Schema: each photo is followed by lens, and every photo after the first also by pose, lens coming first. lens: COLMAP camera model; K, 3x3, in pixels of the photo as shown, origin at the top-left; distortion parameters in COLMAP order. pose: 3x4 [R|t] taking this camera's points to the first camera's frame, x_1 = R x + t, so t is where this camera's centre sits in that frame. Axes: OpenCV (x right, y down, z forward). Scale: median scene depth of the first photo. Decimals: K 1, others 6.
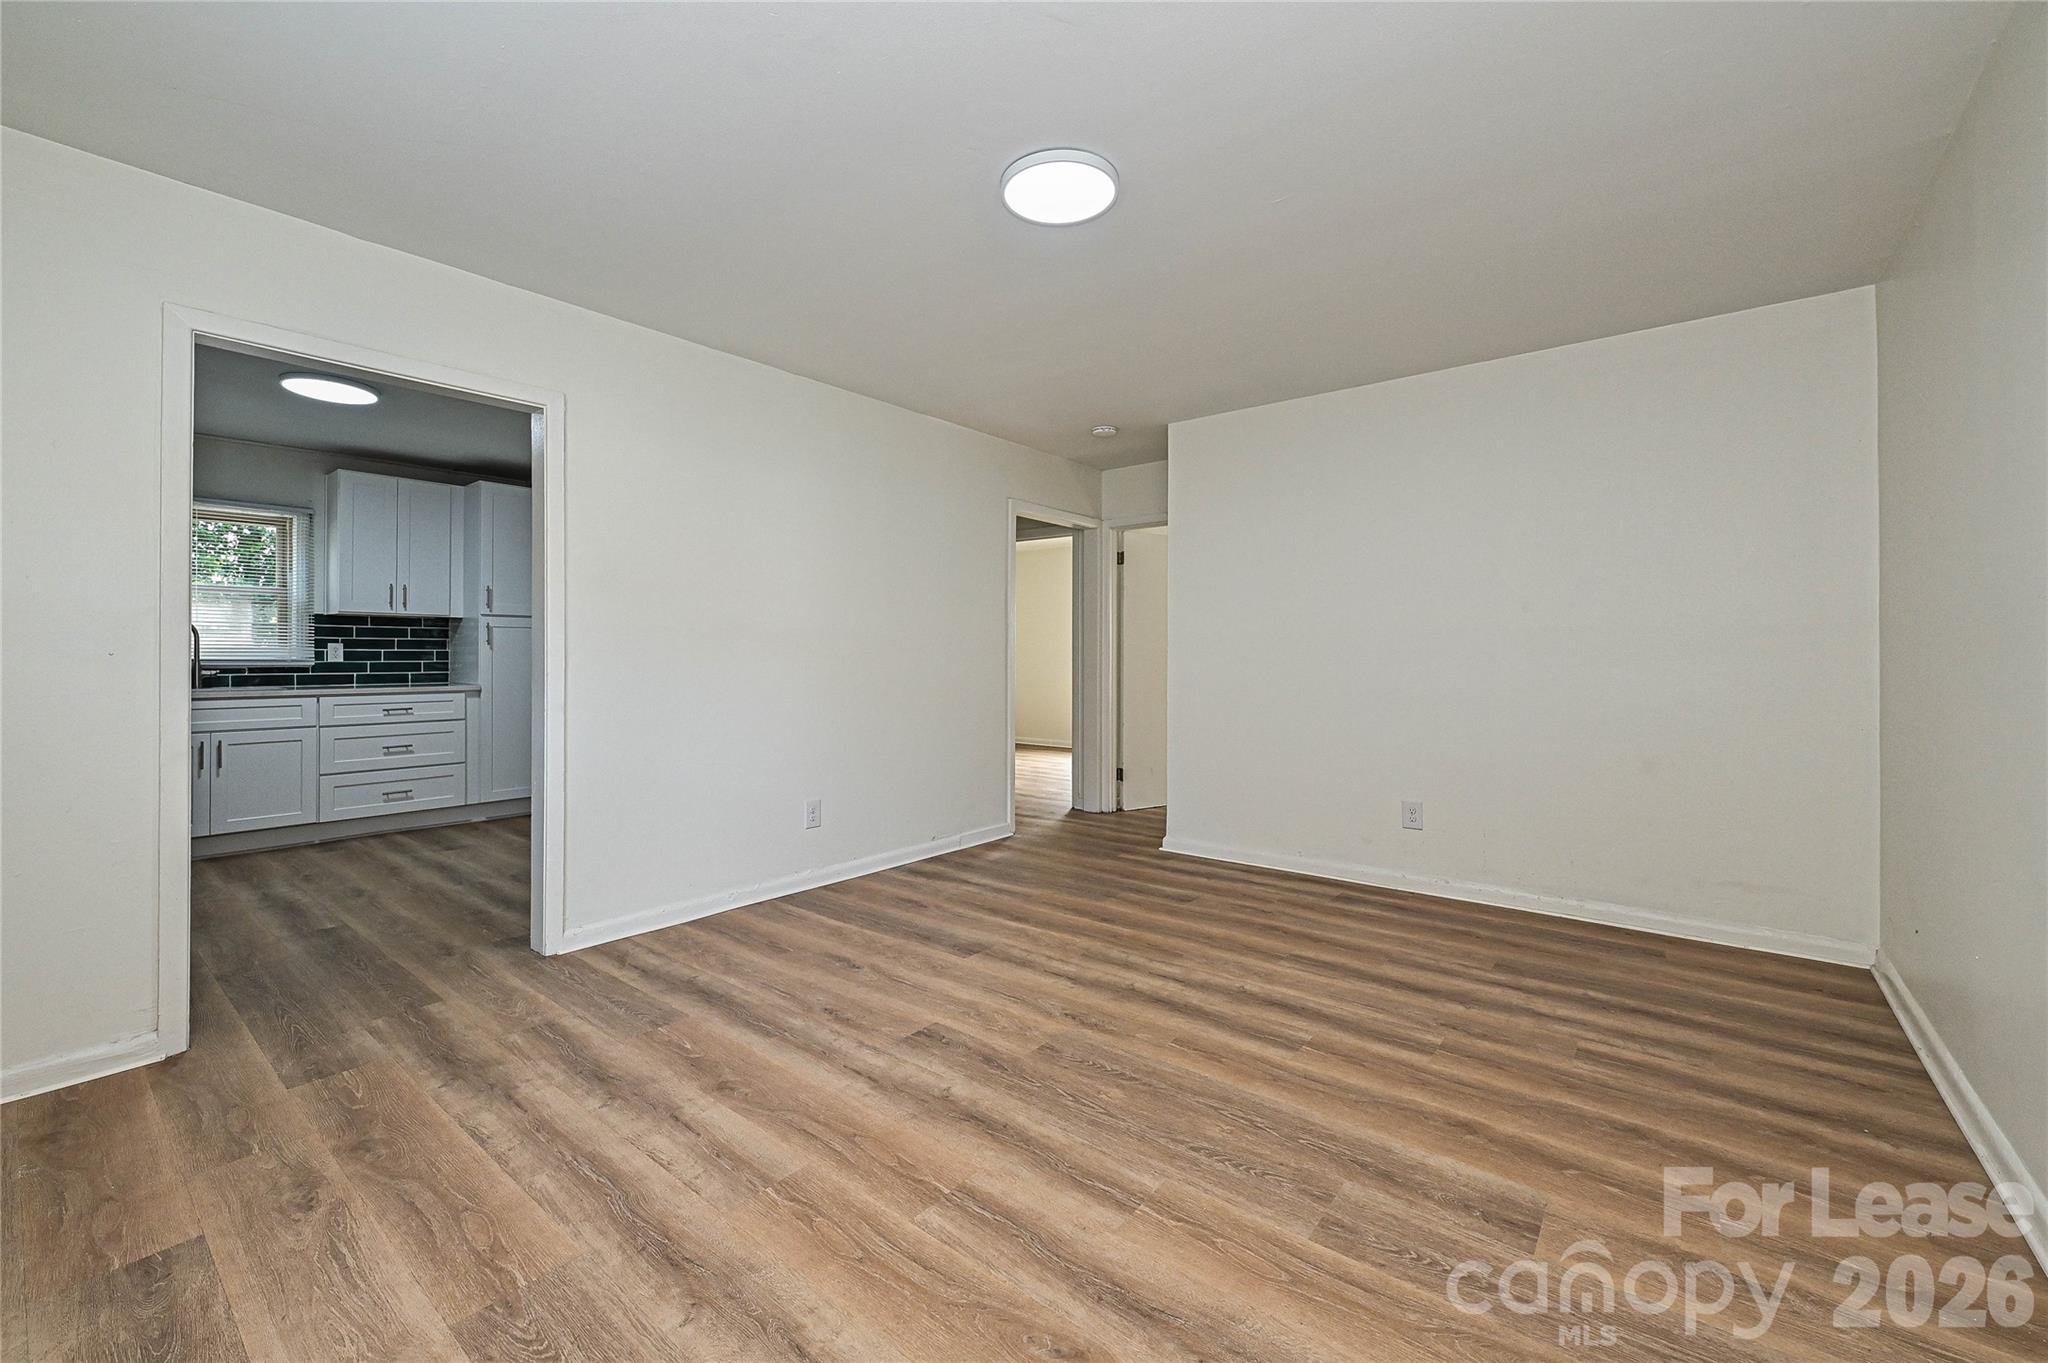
lens RADIAL K [[828.1, 0, 1020.5], [0, 828.1, 653.7], [0, 0, 1]] dist [-0.000478, 0.000154]
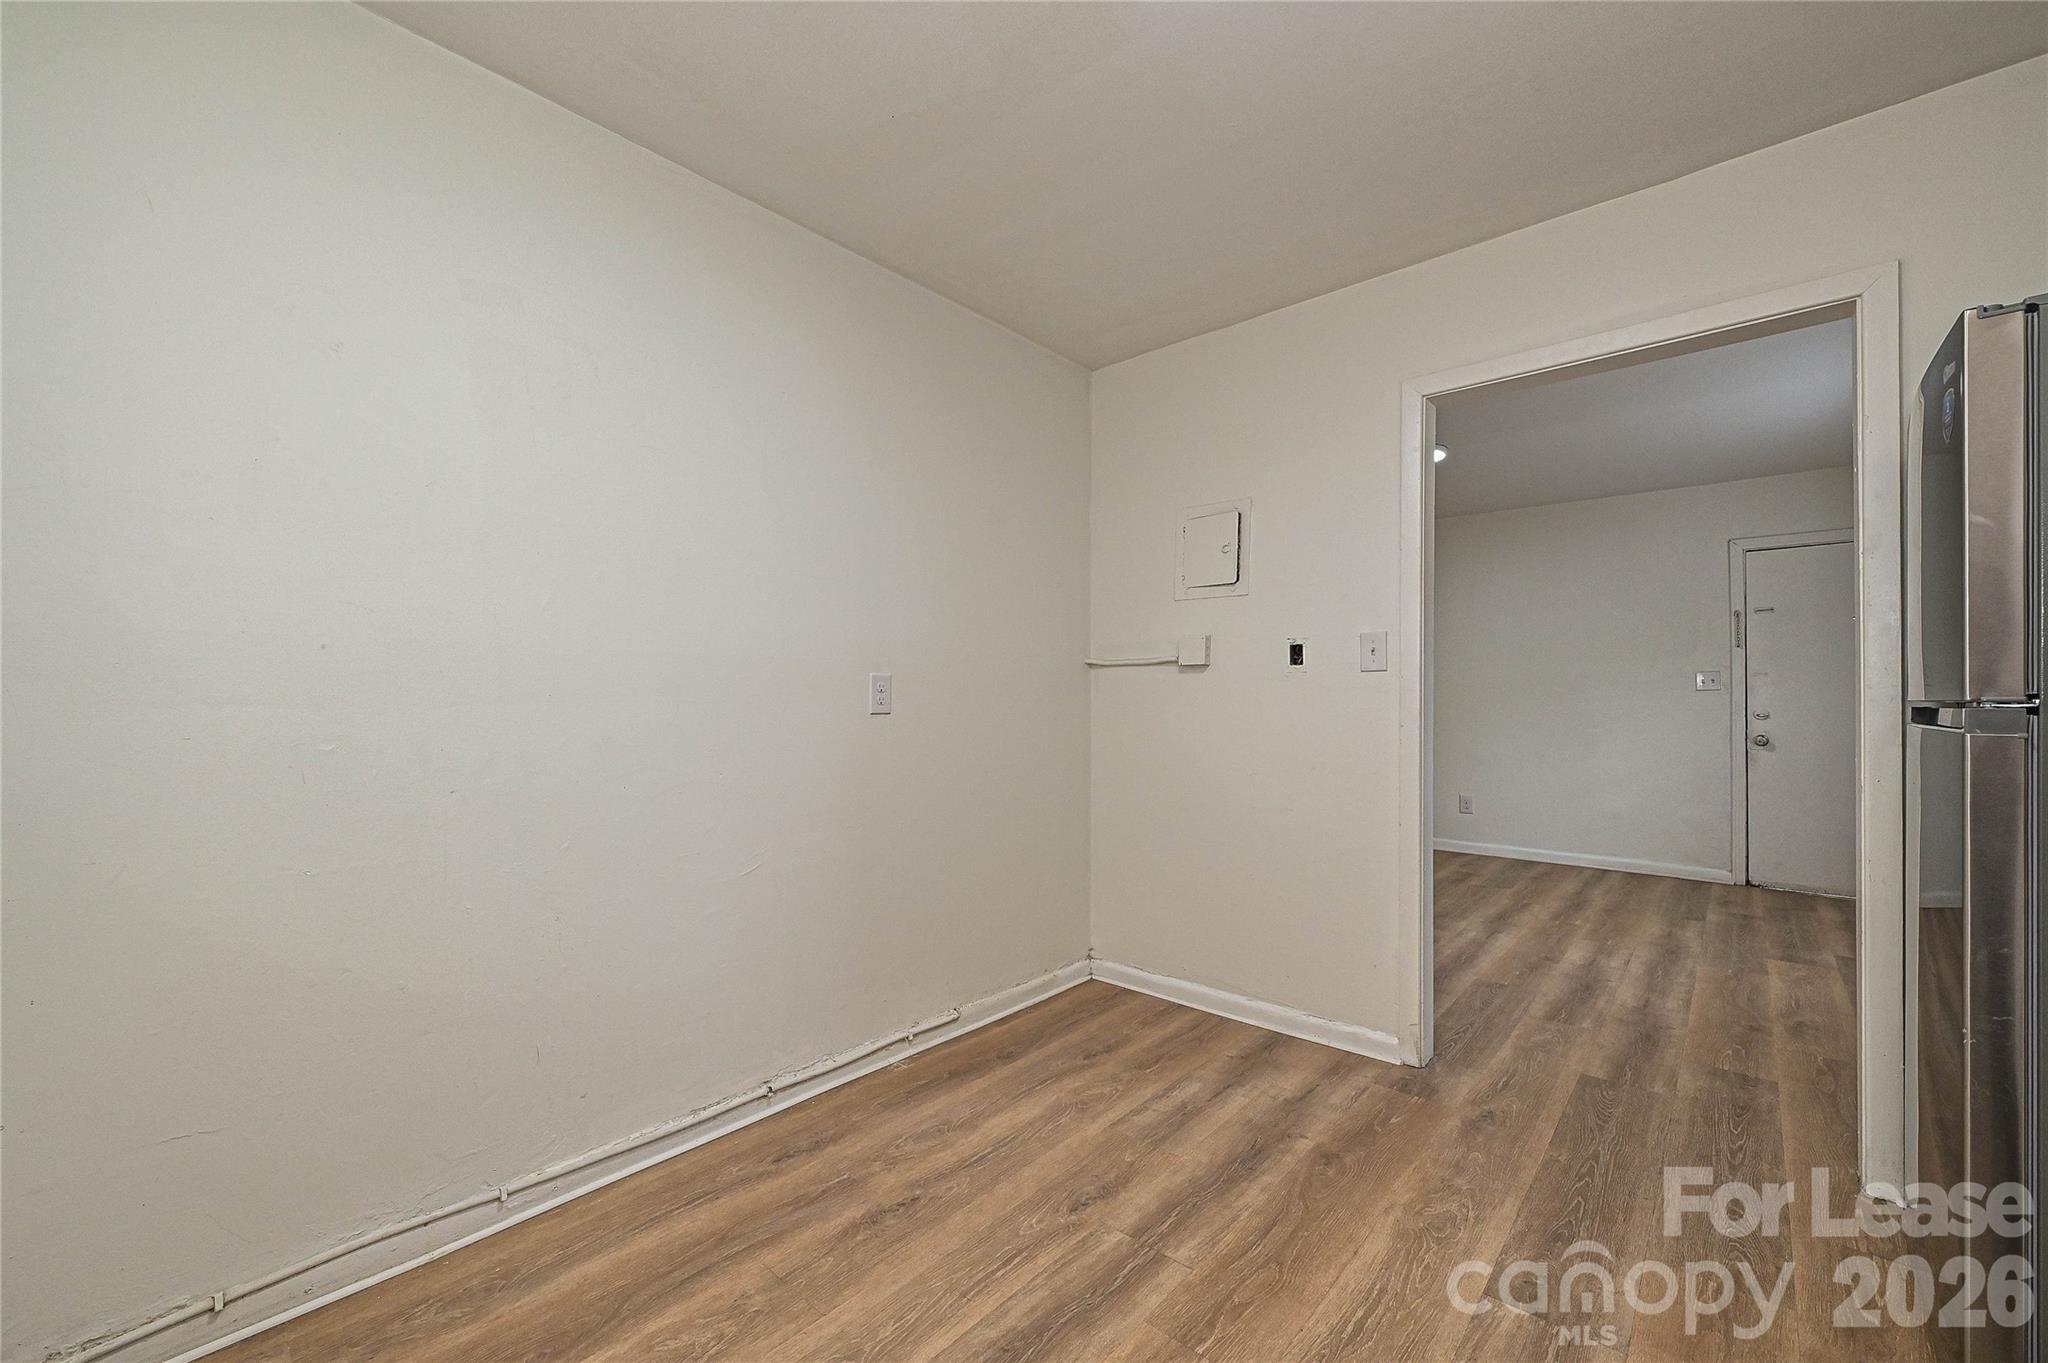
lens RADIAL K [[836.7, 0, 1018.8], [0, 836.7, 712.7], [0, 0, 1]] dist [0.000129, 0.000071]
pose [[0.032901, -0.018345, 0.999290, -1.619282], [-0.007531, 0.999799, 0.018603, 0.006306], [-0.999430, -0.008138, 0.032756, 1.579807]]
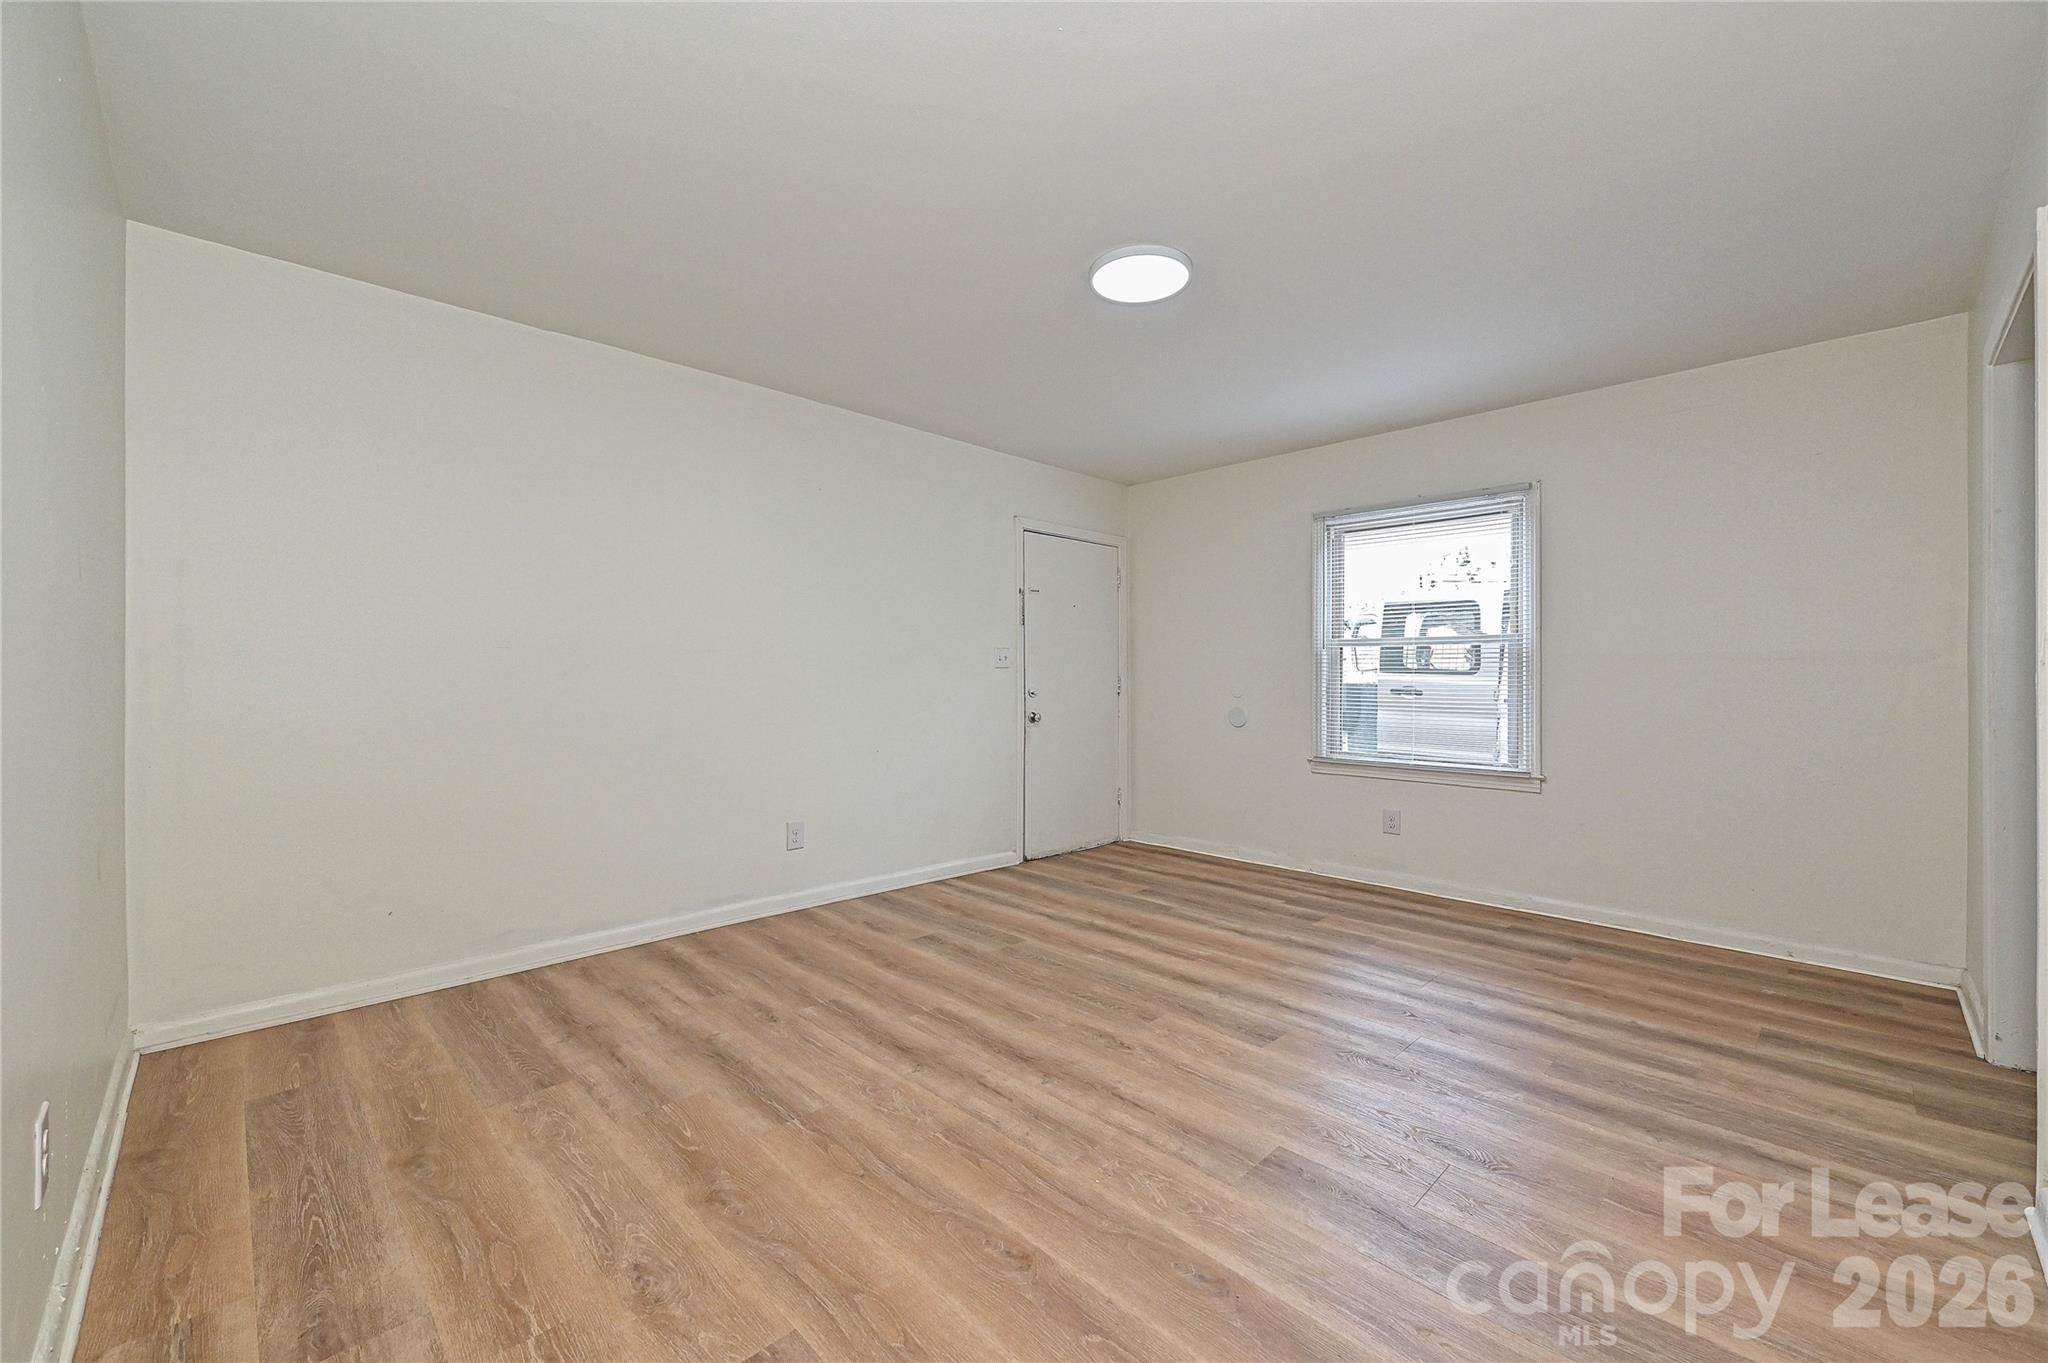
lens RADIAL K [[822.4, 0, 1019.7], [0, 822.4, 682.4], [0, 0, 1]] dist [-0.002575, -0.000221]
pose [[-0.993517, -0.003874, 0.113618, 0.070221], [-0.003627, 0.999991, 0.002379, 0.005417], [-0.113626, 0.001951, -0.993522, 1.857665]]
